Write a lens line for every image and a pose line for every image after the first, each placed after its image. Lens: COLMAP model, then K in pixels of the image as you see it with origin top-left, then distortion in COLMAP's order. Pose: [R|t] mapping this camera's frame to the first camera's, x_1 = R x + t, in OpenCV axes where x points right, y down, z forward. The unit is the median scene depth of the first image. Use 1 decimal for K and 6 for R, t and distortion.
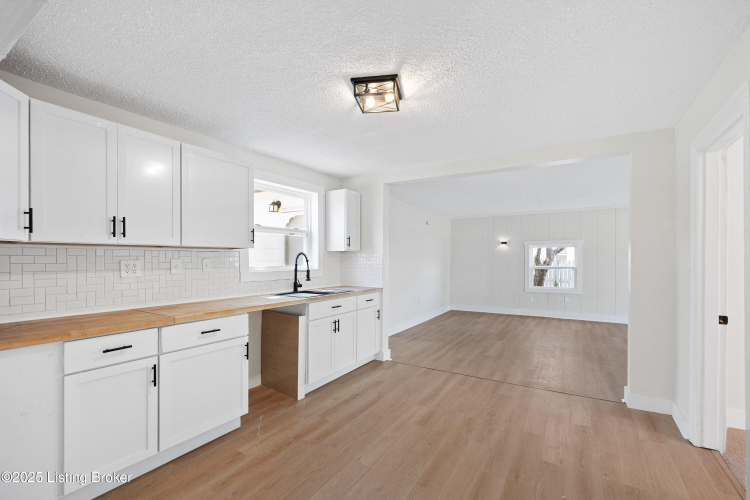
lens RADIAL K [[332.0, 0, 359.5], [0, 332.0, 265.4], [0, 0, 1]] dist [0.001479, -0.000112]
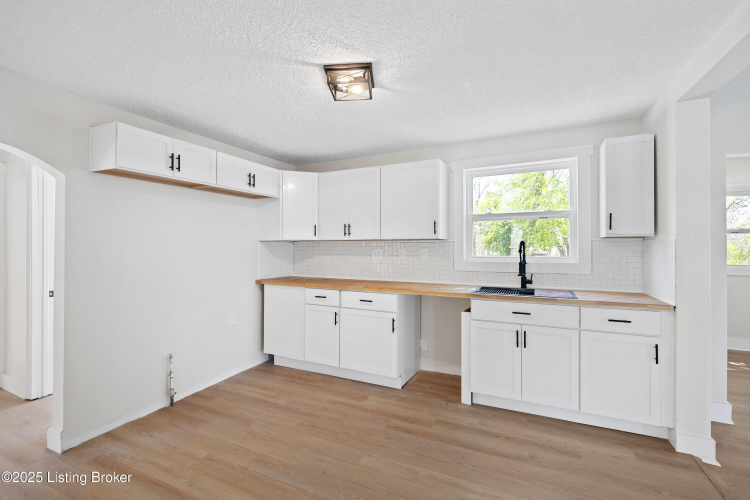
lens RADIAL K [[332.0, 0, 376.8], [0, 332.0, 246.4], [0, 0, 1]] dist [0.001479, -0.000112]
pose [[0.133169, -0.001701, -0.991092, 0.846632], [-0.019476, 0.999801, -0.004333, -0.020936], [0.990902, 0.019879, 0.133109, 0.775921]]
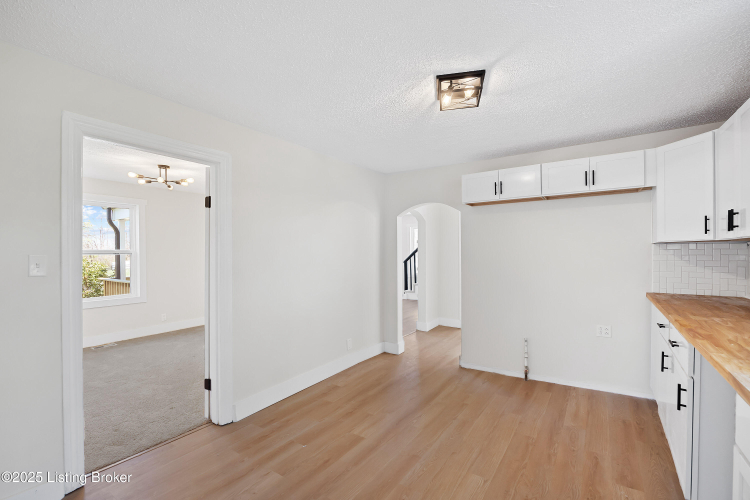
lens RADIAL K [[332.0, 0, 374.9], [0, 332.0, 253.3], [0, 0, 1]] dist [0.001479, -0.000112]
pose [[-0.999857, 0.006705, -0.015496, 0.266106], [0.006262, 0.999575, 0.028480, -0.046082], [0.015681, 0.028379, -0.999474, 1.641030]]
